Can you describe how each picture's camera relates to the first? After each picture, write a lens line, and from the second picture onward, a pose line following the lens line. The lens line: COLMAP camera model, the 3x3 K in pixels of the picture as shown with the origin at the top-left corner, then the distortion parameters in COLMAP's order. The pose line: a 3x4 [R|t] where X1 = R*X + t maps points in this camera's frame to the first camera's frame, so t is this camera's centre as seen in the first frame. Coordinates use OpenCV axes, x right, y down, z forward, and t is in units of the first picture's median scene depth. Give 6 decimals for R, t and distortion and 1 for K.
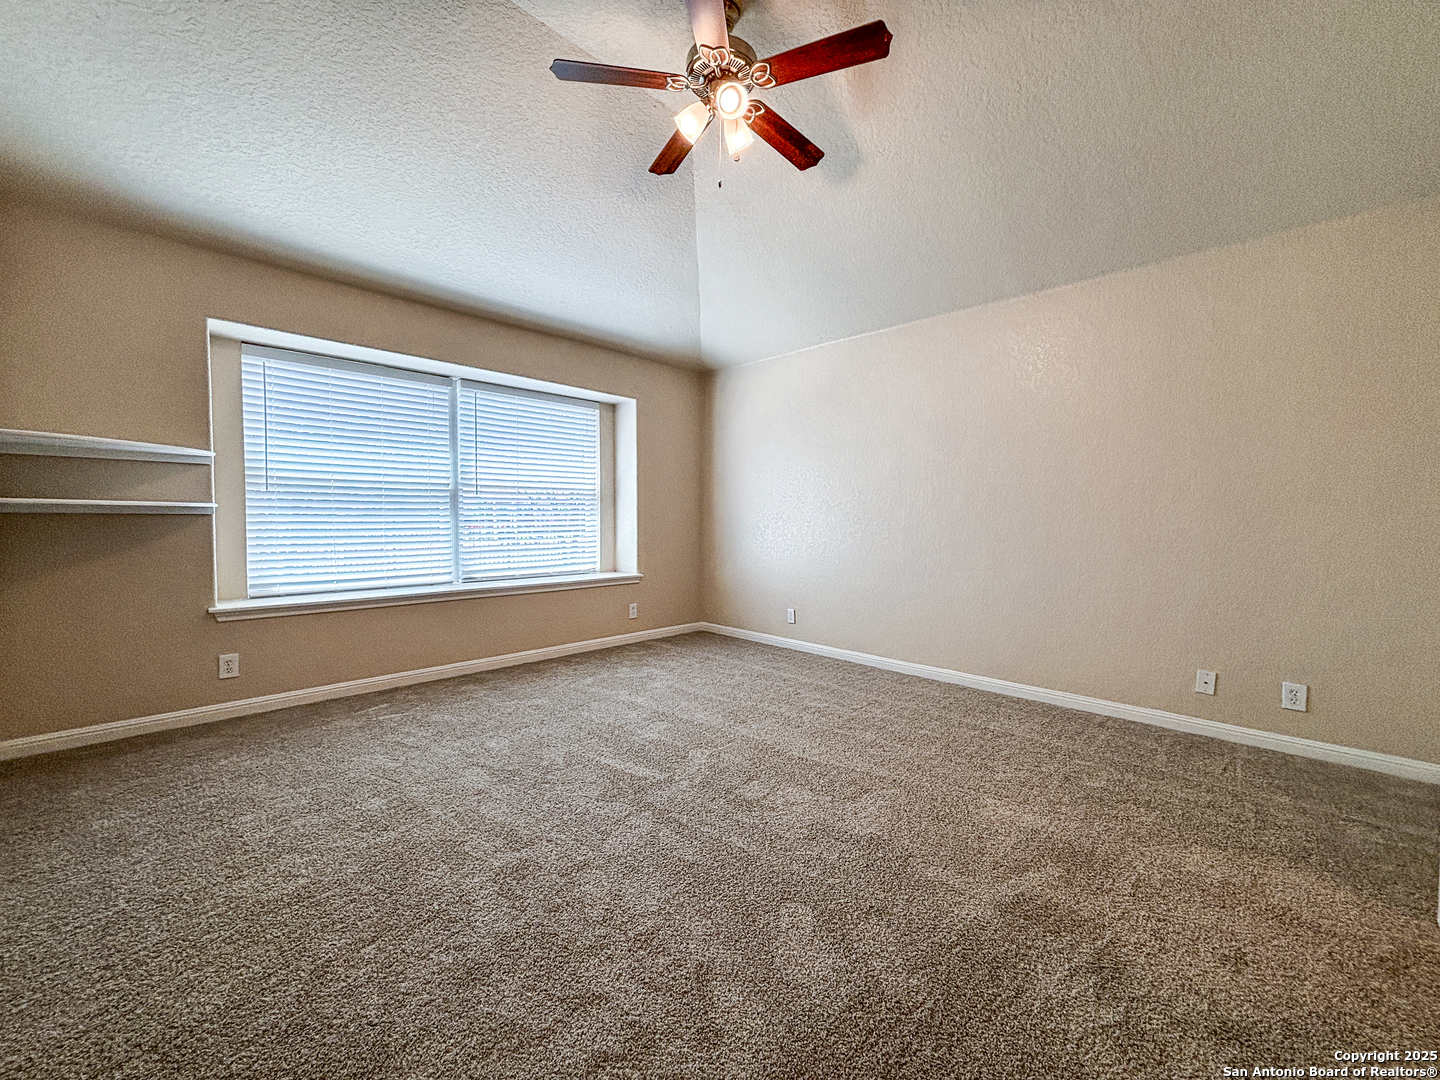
lens RADIAL K [[576.8, 0, 720.0], [0, 576.8, 540.0], [0, 0, 1]] dist [0.001093, 0.000148]
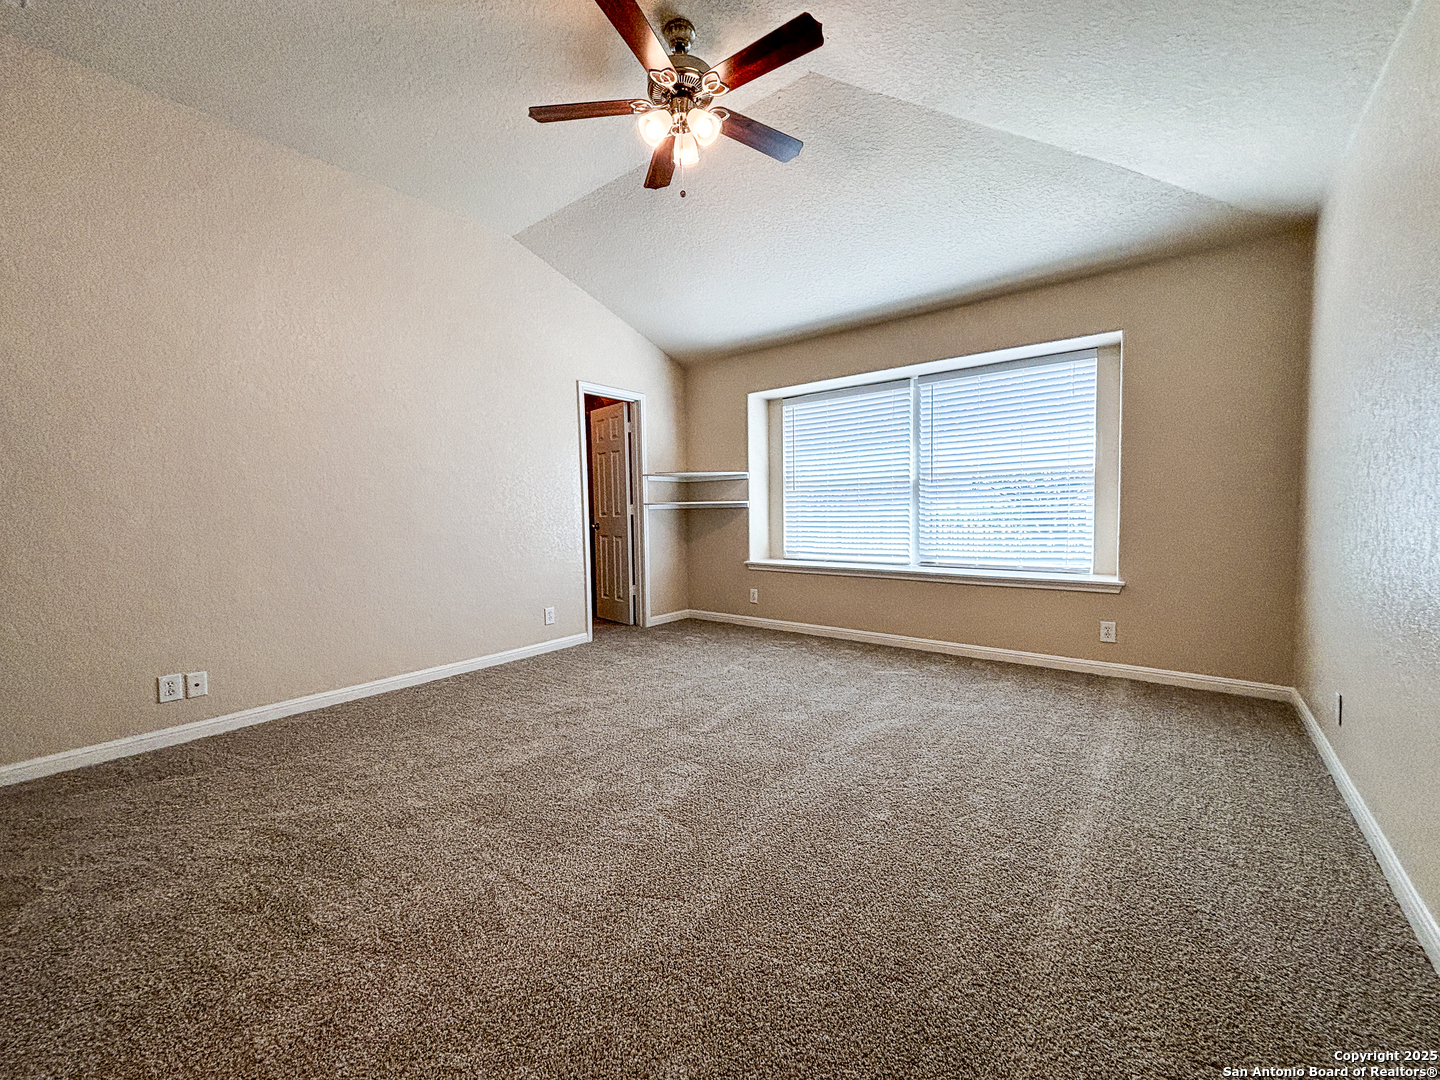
lens RADIAL K [[576.8, 0, 720.0], [0, 576.8, 540.0], [0, 0, 1]] dist [0.001093, 0.000148]
pose [[0.097460, 0.045000, -0.994222, 0.609848], [-0.020627, 0.998854, 0.043188, -0.013596], [0.995026, 0.016299, 0.098277, 0.540392]]
